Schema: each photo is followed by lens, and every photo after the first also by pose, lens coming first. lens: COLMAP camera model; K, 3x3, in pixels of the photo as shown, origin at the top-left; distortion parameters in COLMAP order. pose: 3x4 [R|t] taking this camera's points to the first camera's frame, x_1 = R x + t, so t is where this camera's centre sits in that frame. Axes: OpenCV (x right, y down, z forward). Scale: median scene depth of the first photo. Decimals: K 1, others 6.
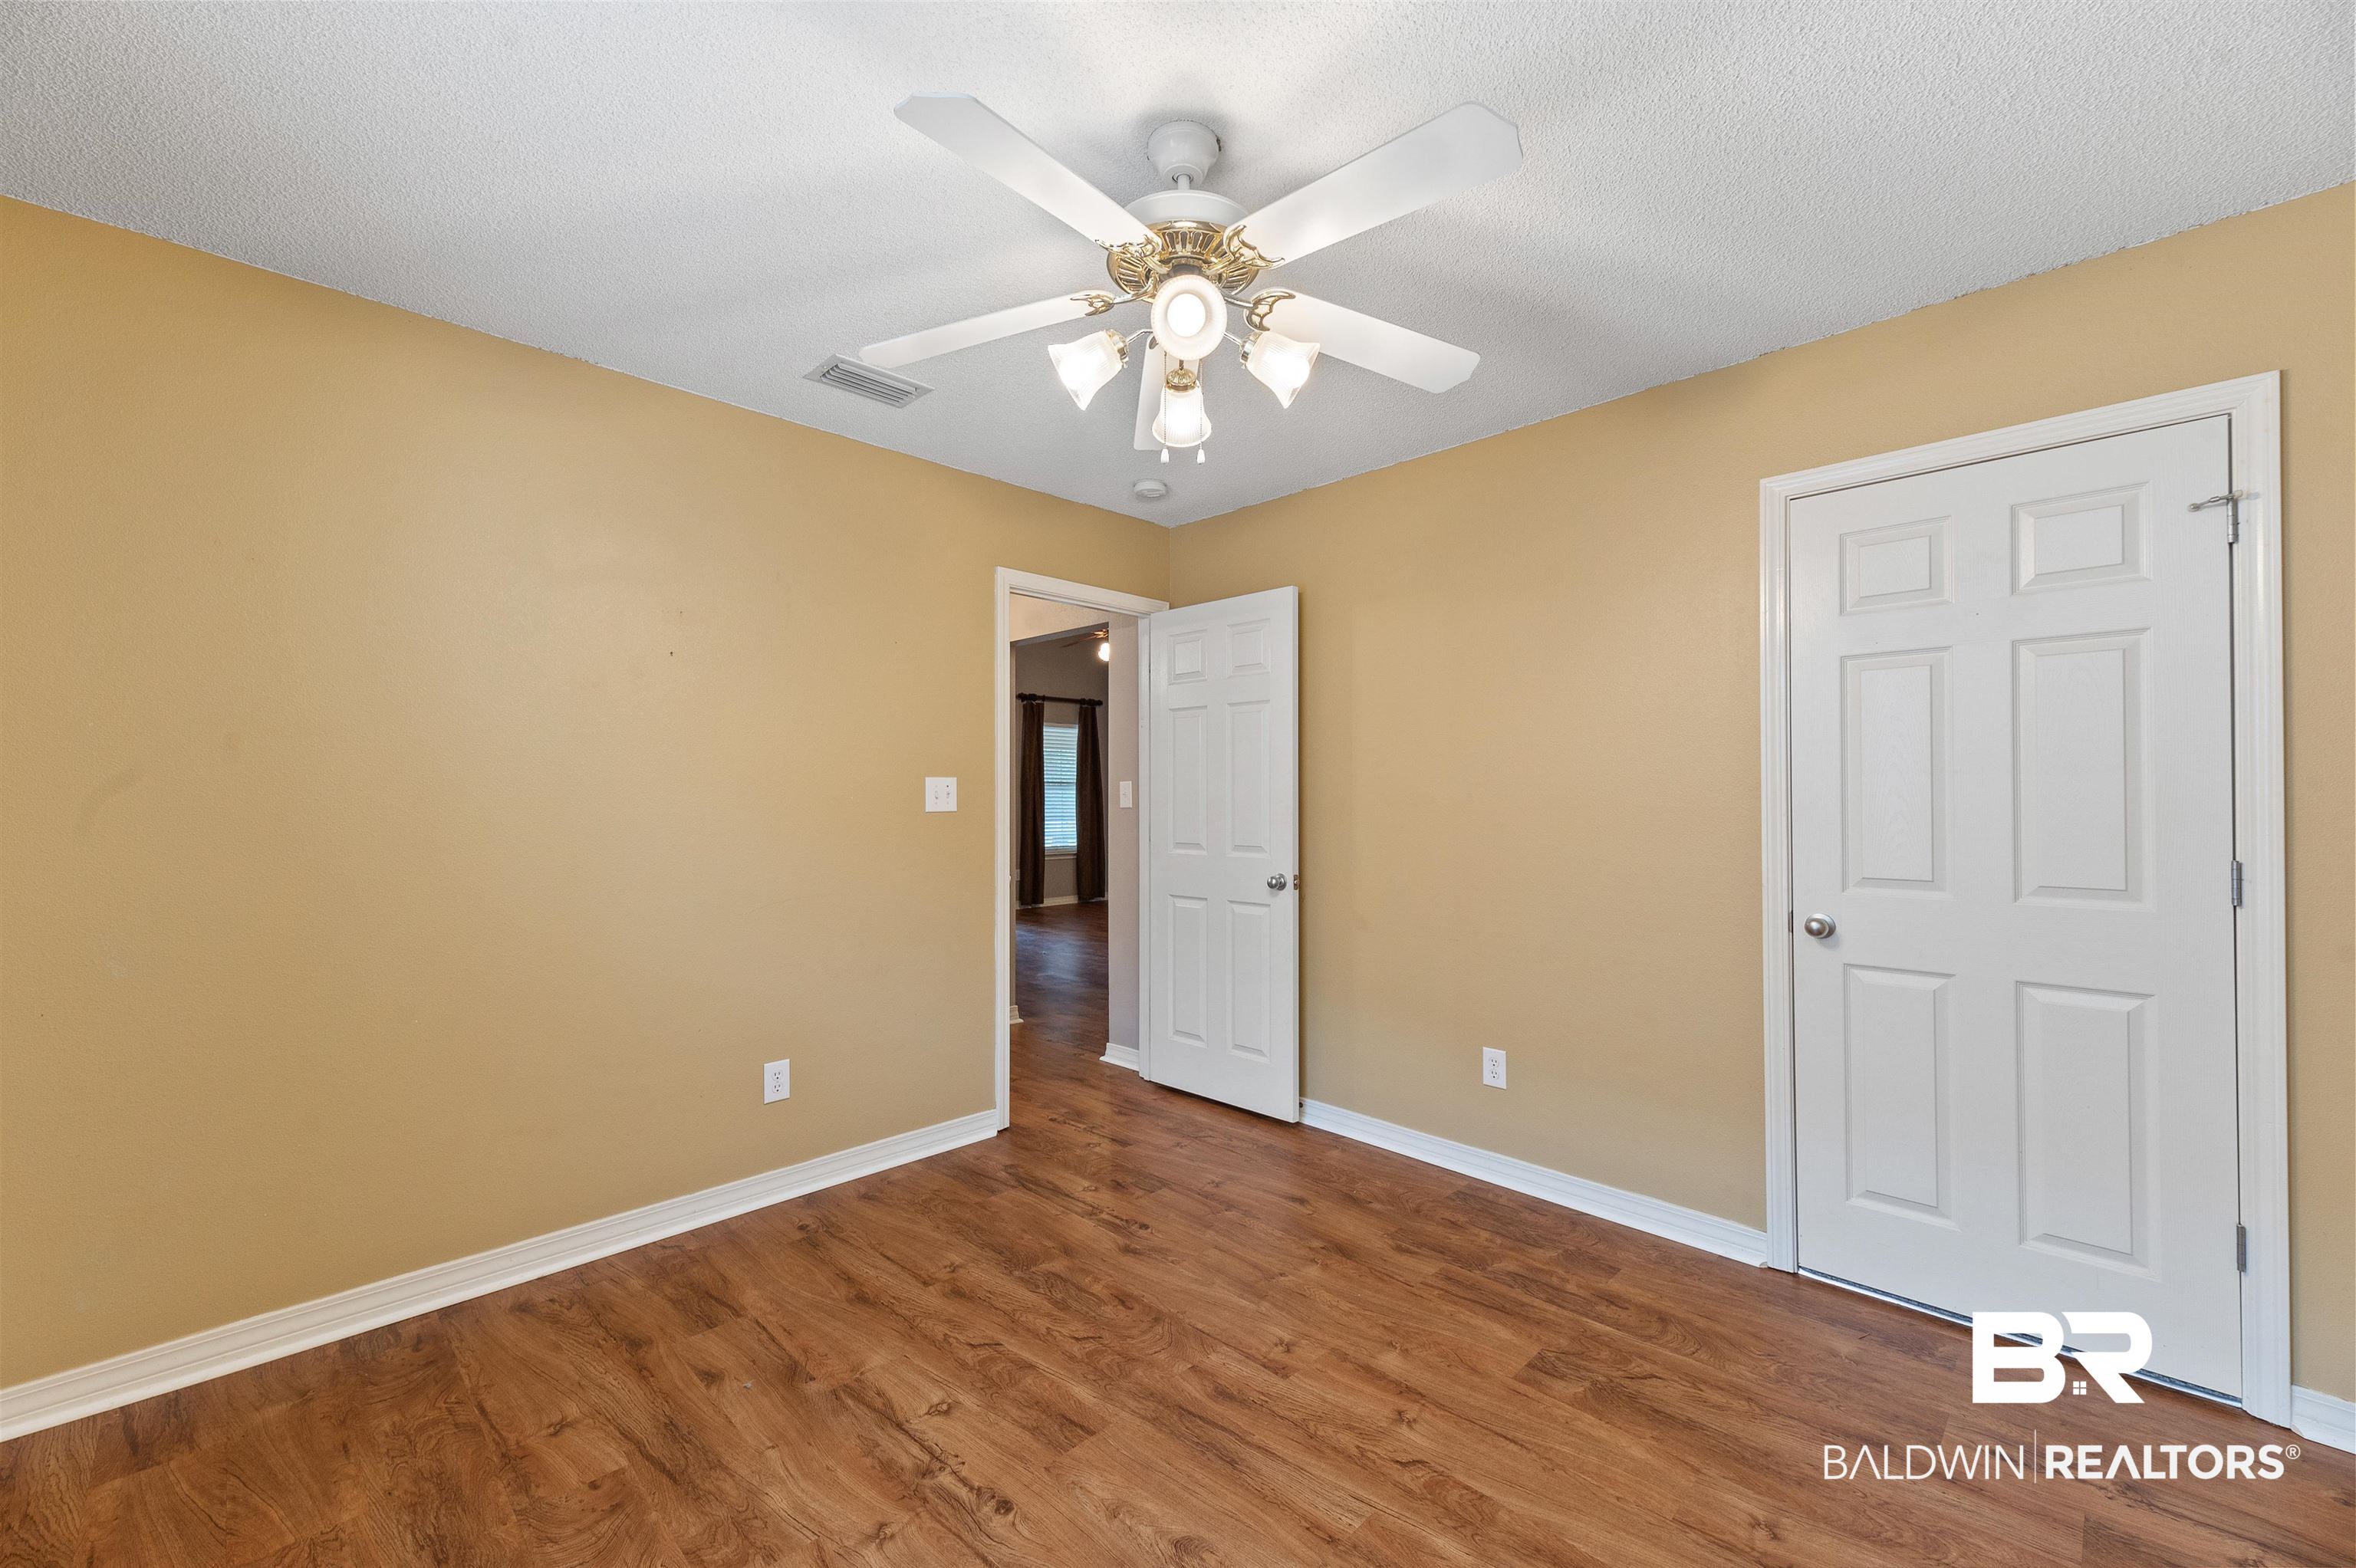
lens RADIAL K [[953.1, 0, 1180.1], [0, 953.1, 771.9], [0, 0, 1]] dist [-0.003804, 0.000097]
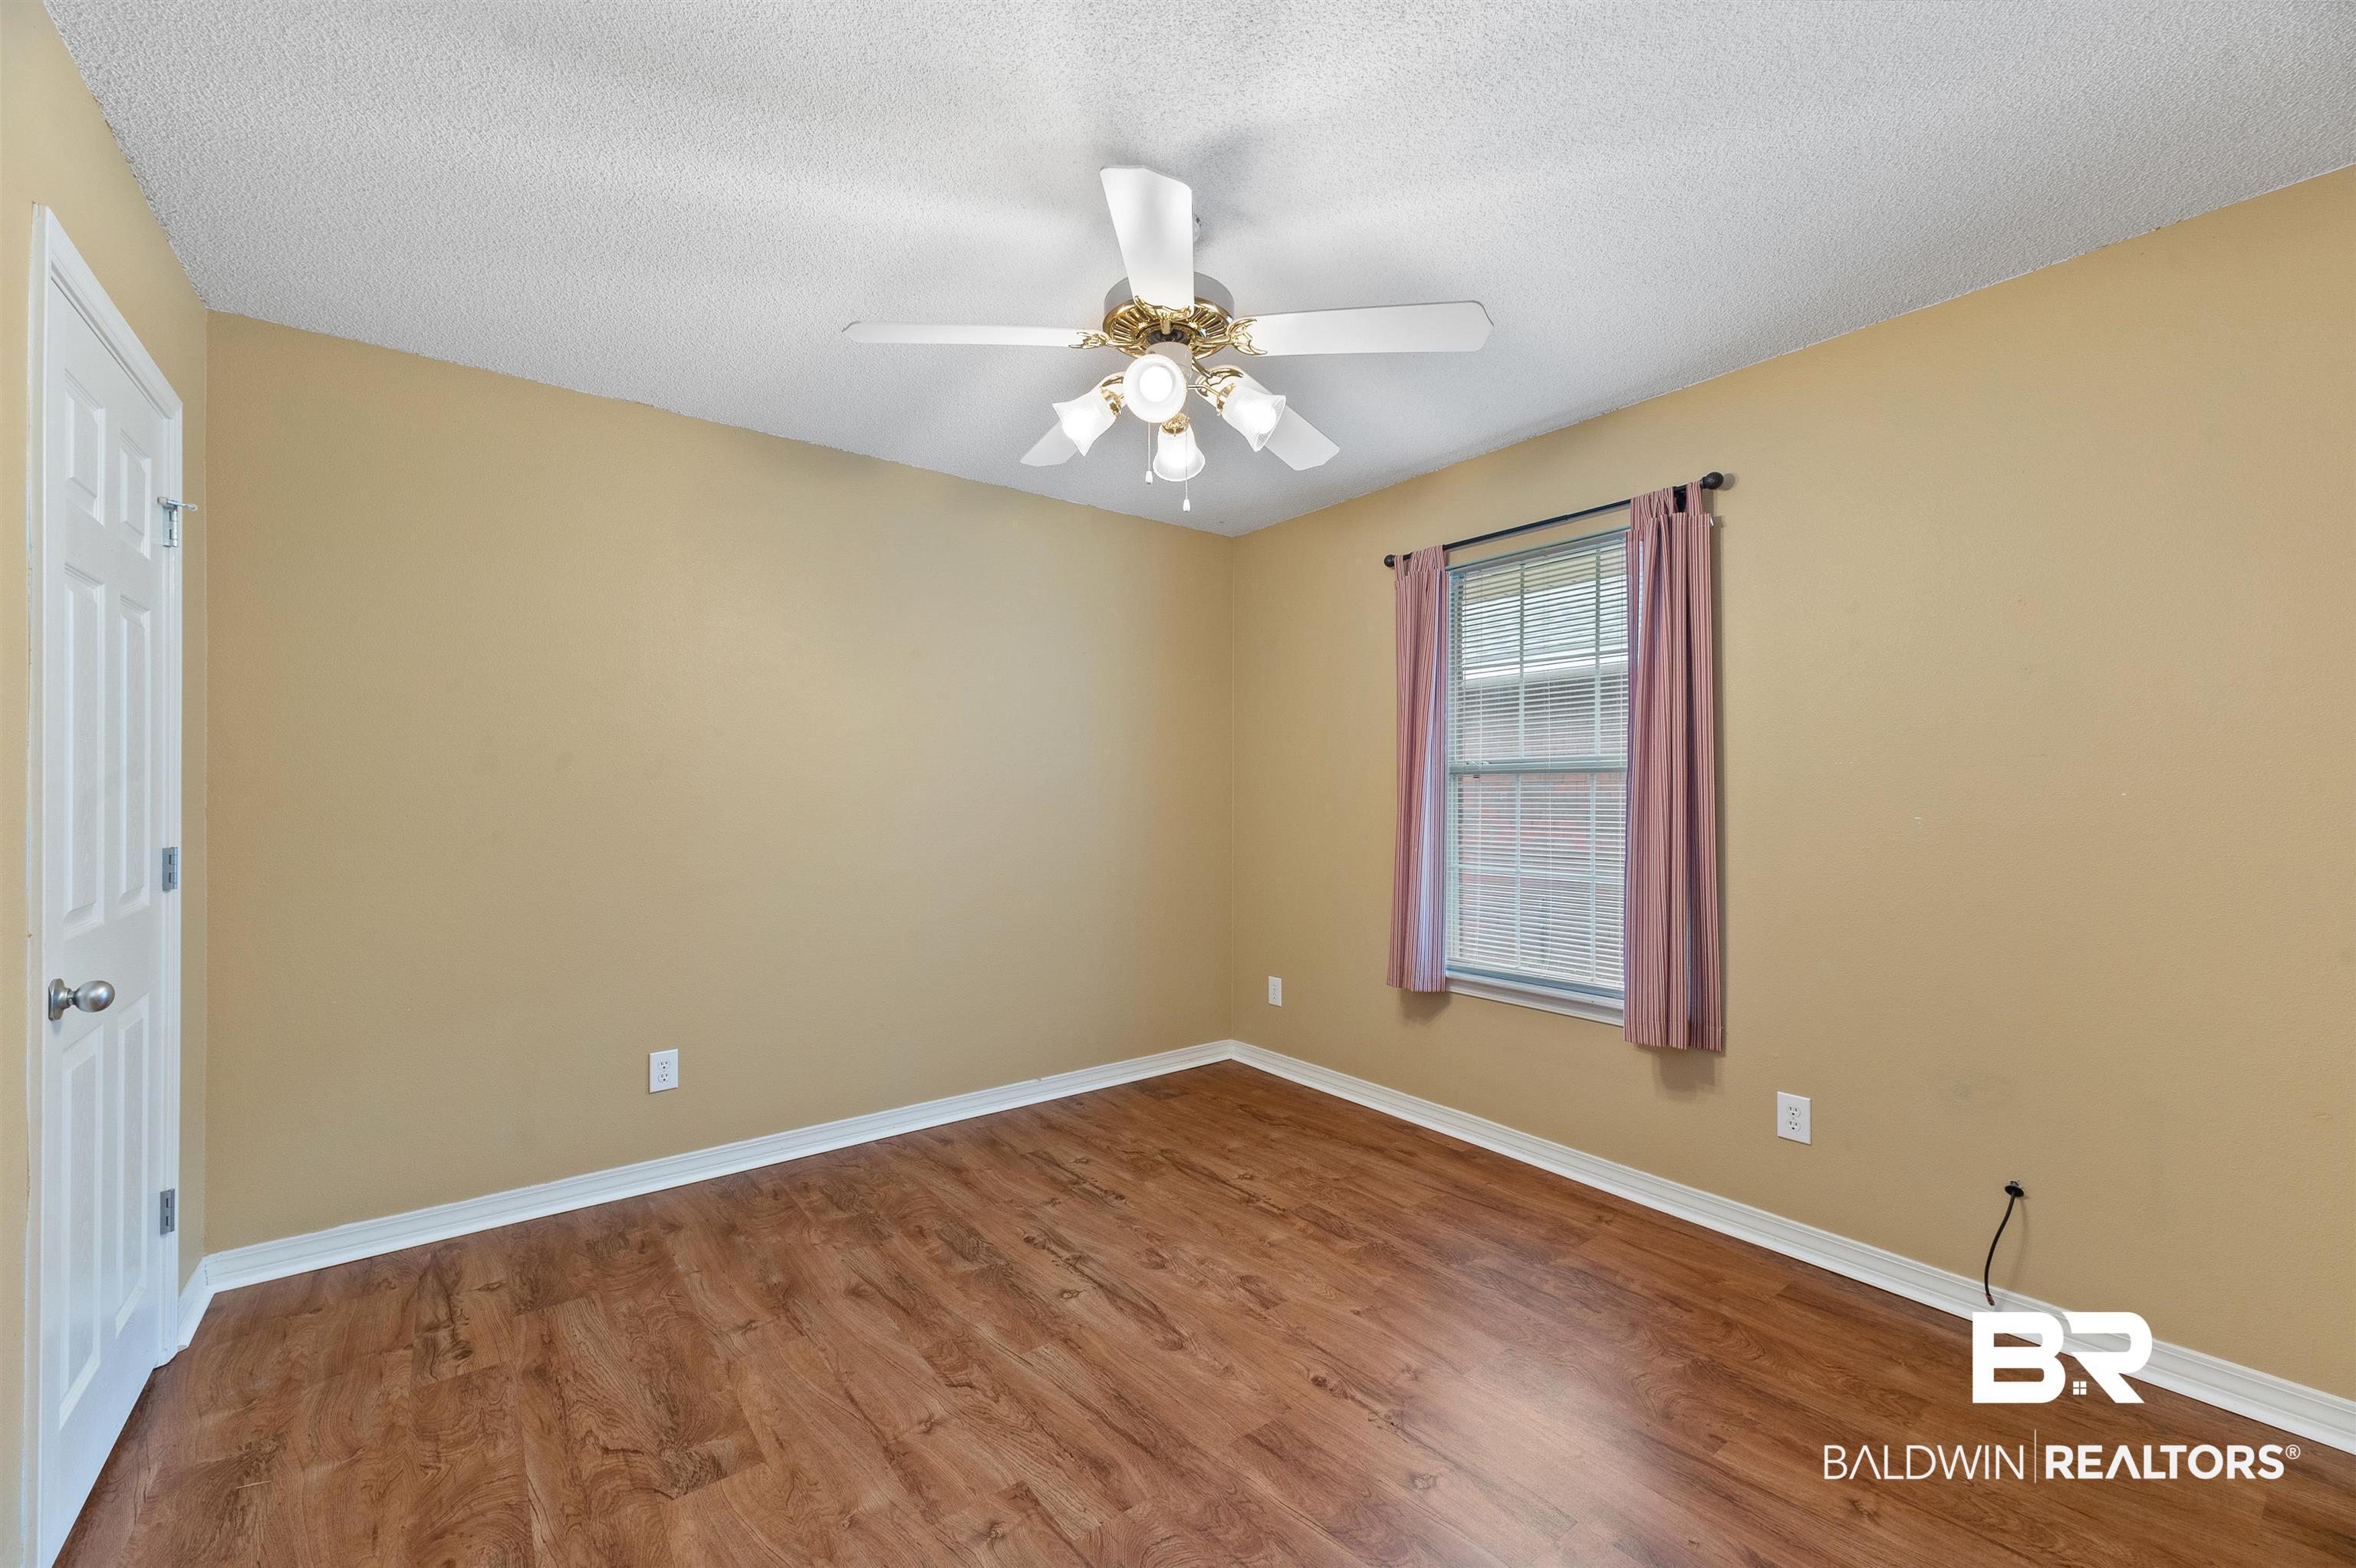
lens RADIAL K [[953.1, 0, 1178.0], [0, 953.1, 787.7], [0, 0, 1]] dist [-0.003804, 0.000097]
pose [[-0.990999, -0.006362, 0.133716, -0.144540], [-0.008564, 0.999837, -0.015901, 0.039805], [-0.133593, -0.016903, -0.990892, 1.955938]]
